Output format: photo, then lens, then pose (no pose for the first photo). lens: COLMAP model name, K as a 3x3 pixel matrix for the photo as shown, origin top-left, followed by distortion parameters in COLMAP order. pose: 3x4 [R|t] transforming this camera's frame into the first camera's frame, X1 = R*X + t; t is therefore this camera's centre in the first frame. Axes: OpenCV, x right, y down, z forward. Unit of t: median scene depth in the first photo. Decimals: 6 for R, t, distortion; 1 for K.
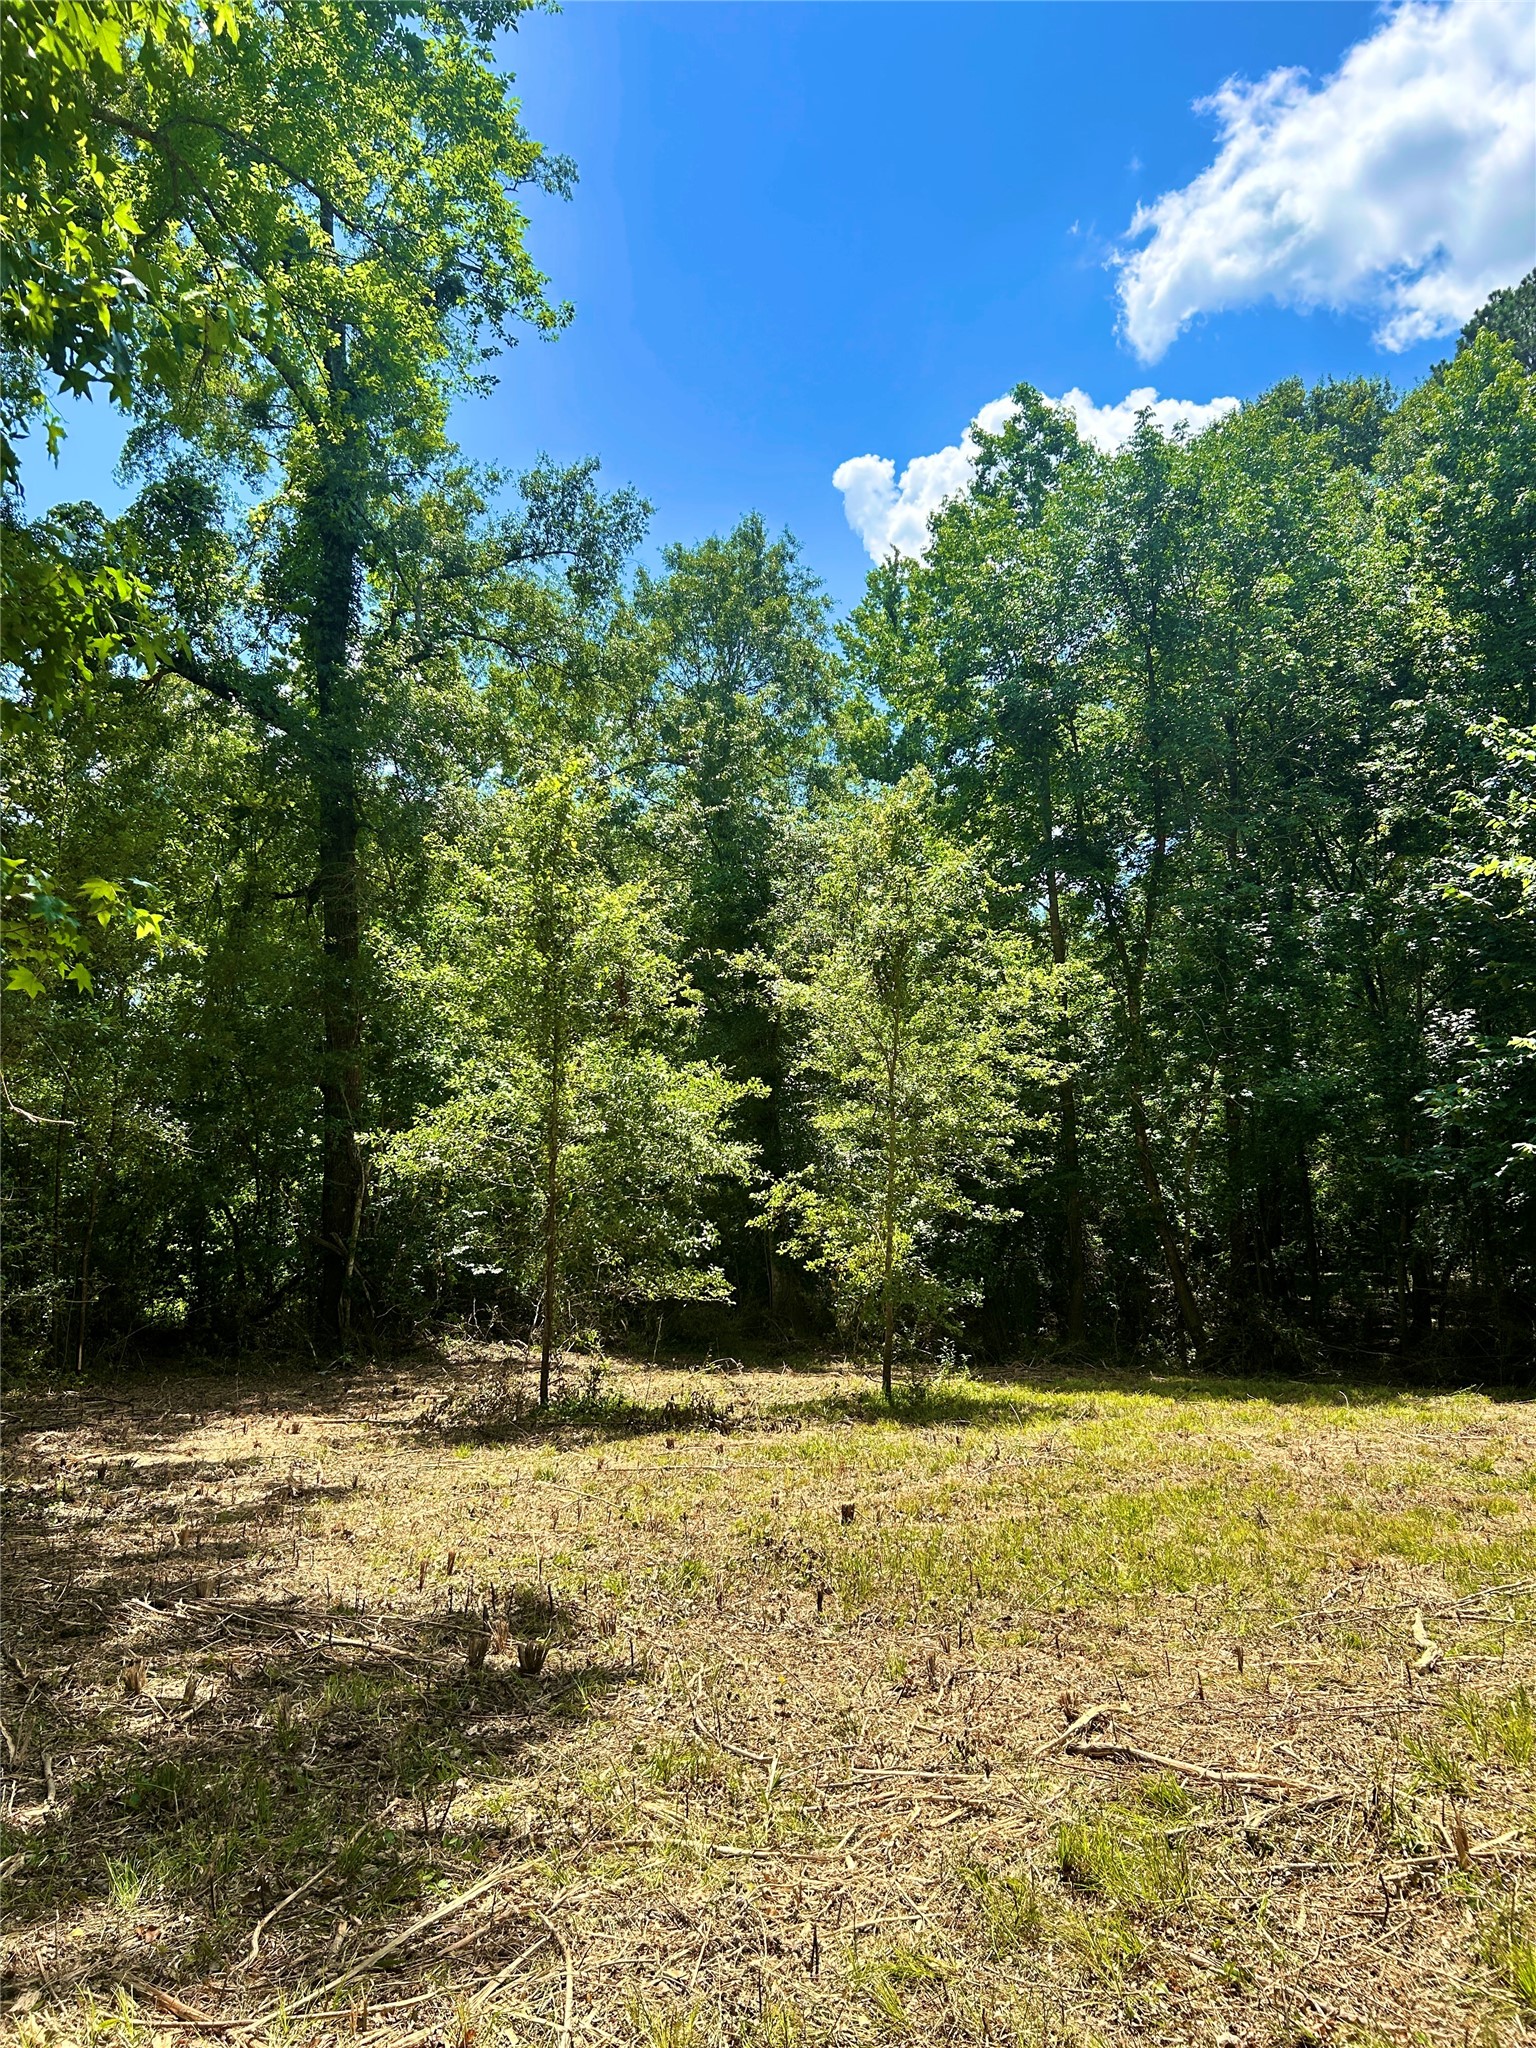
lens RADIAL K [[1557.6, 0, 756.7], [0, 1557.6, 1026.8], [0, 0, 1]] dist [0.059967, -0.065395]
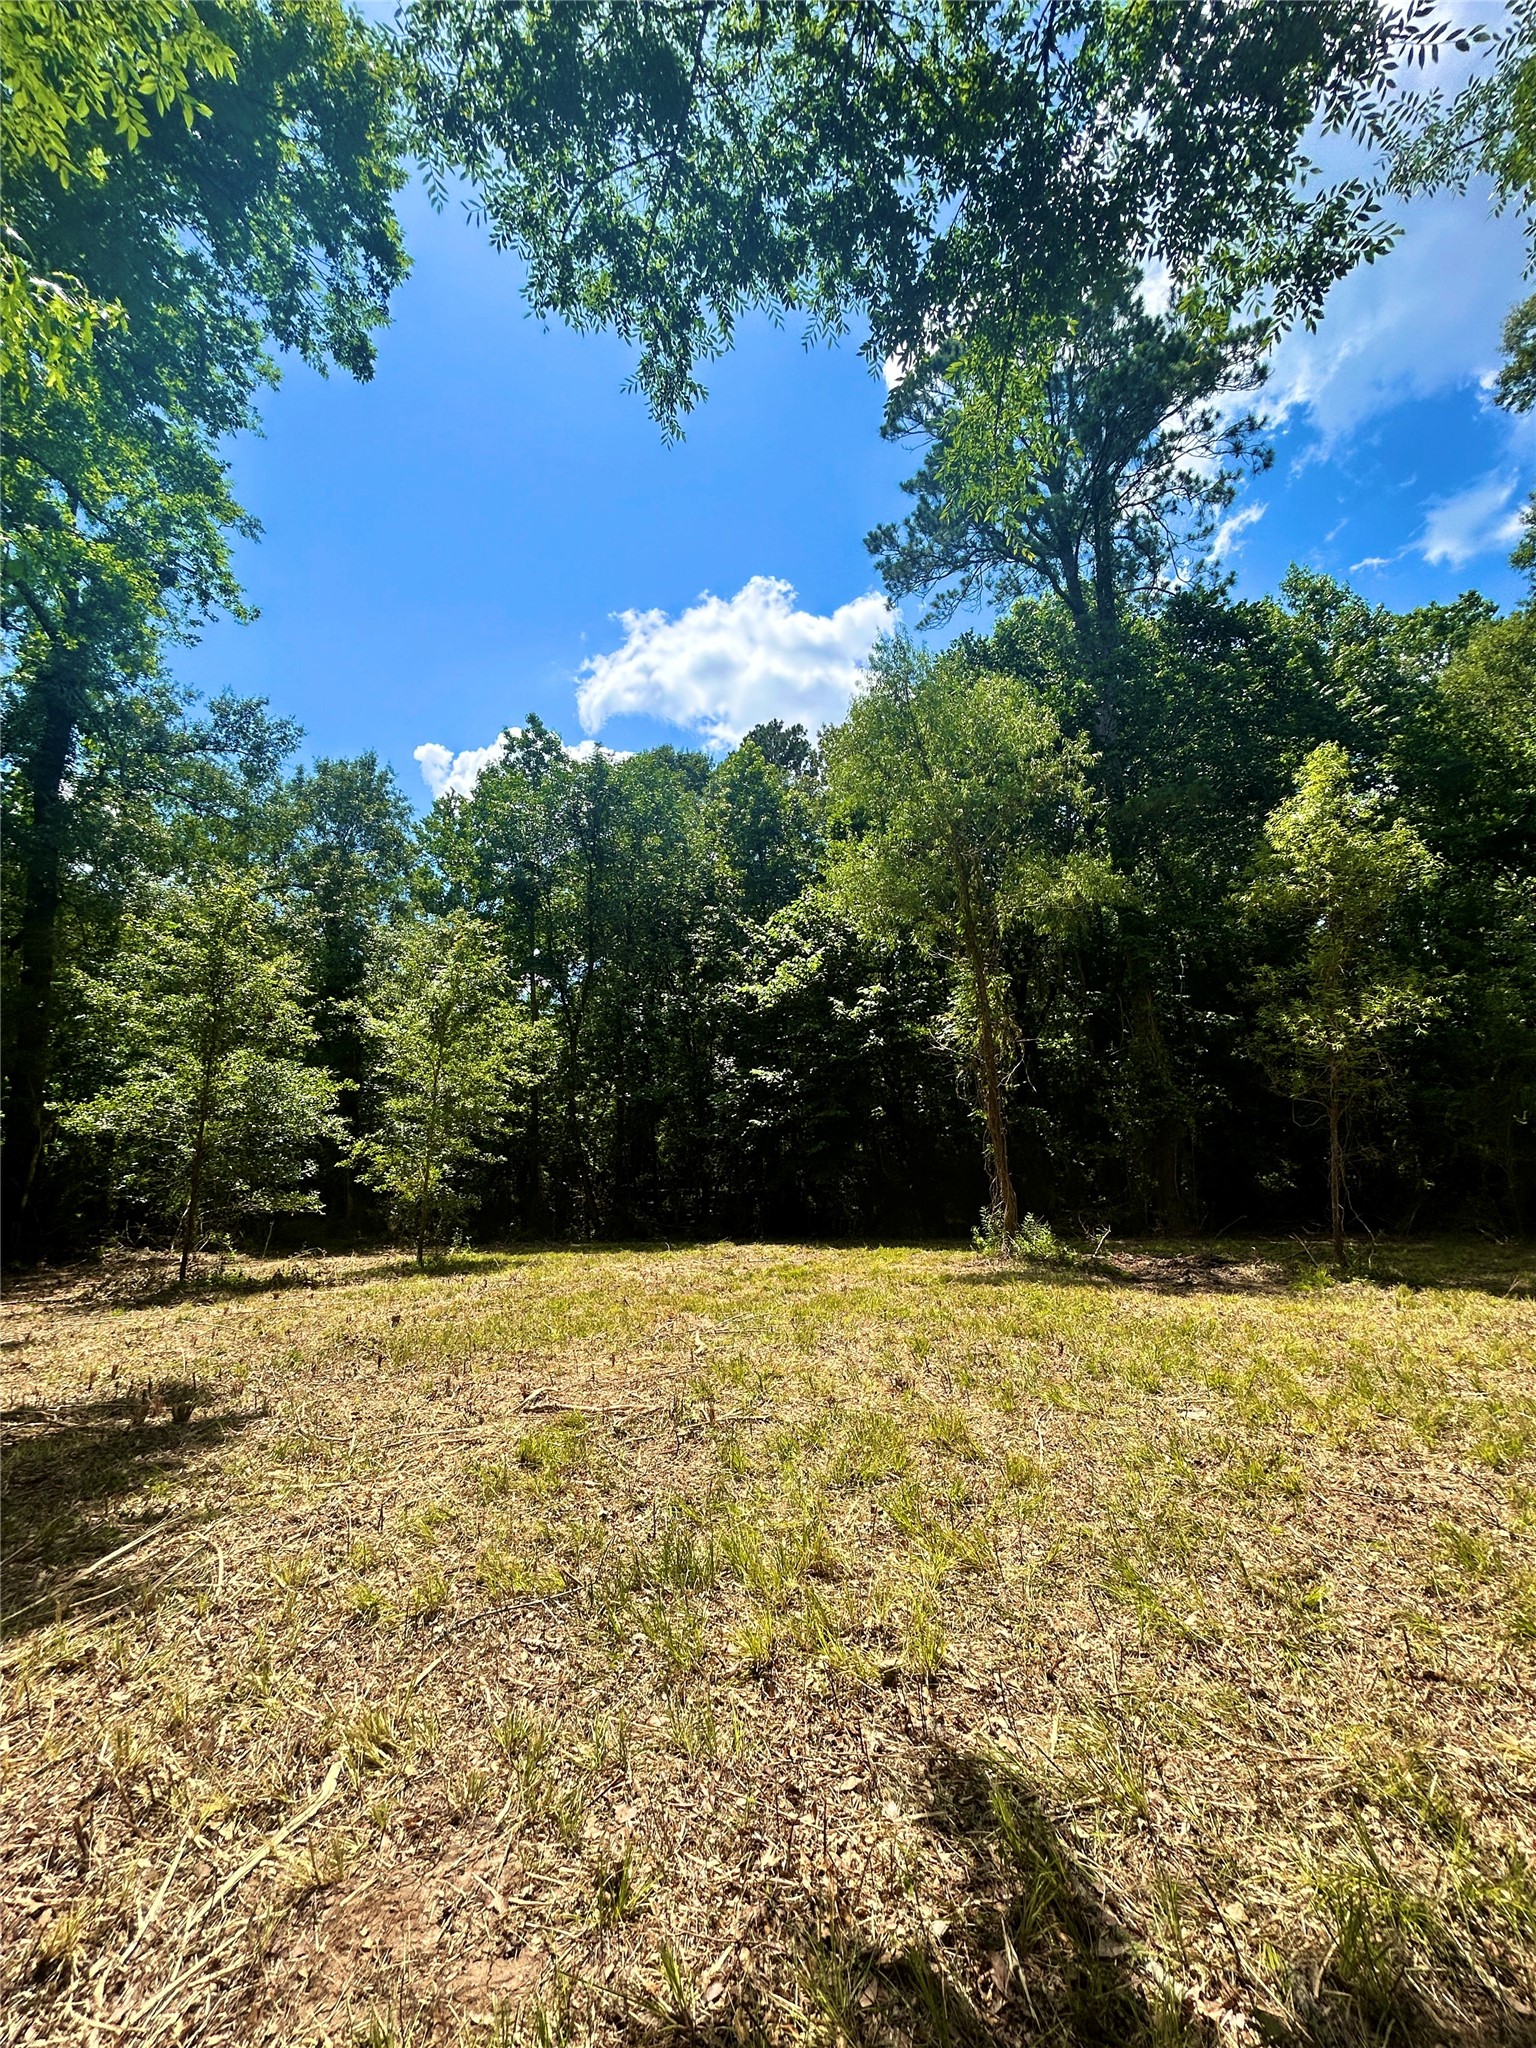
lens RADIAL K [[836.9, 0, 766.3], [0, 836.9, 1017.6], [0, 0, 1]] dist [0.006016, -0.000407]
pose [[0.892659, 0.063273, 0.446270, -0.006180], [-0.038440, 0.997178, -0.064492, 0.010313], [-0.449091, 0.040415, 0.892572, -0.014651]]
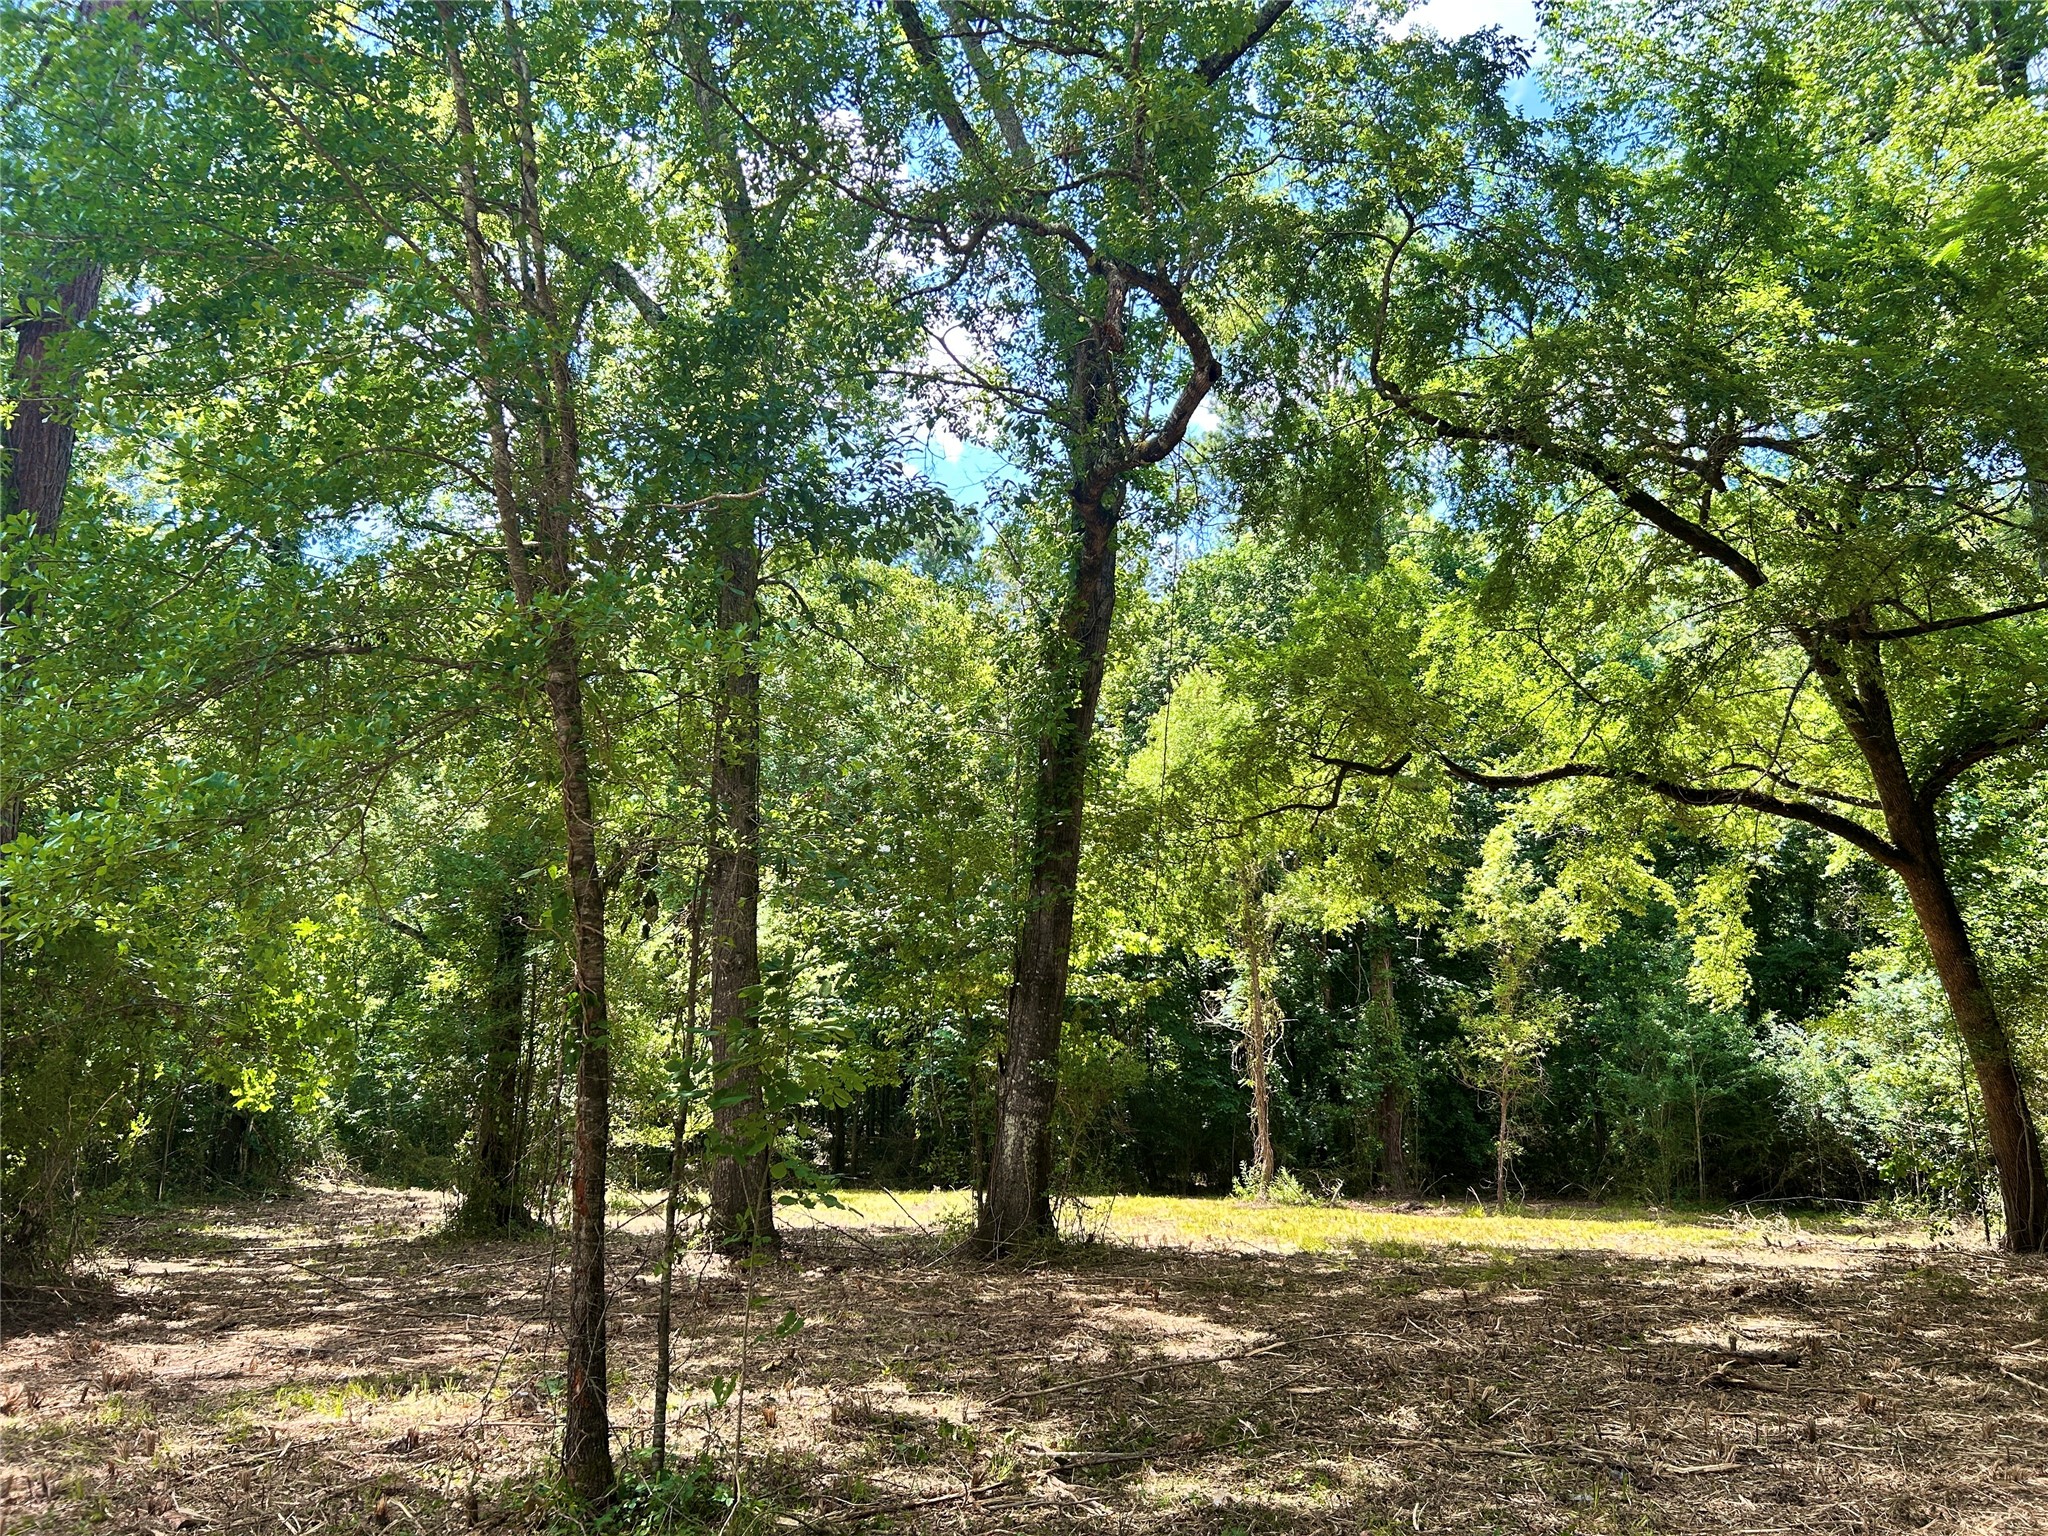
lens RADIAL K [[1557.6, 0, 1030.4], [0, 1557.6, 780.1], [0, 0, 1]] dist [0.059967, -0.065395]
pose [[0.777605, 0.134764, 0.614141, -0.793392], [-0.090548, 0.990580, -0.102720, -0.093438], [-0.622199, 0.024267, 0.782483, -0.636222]]
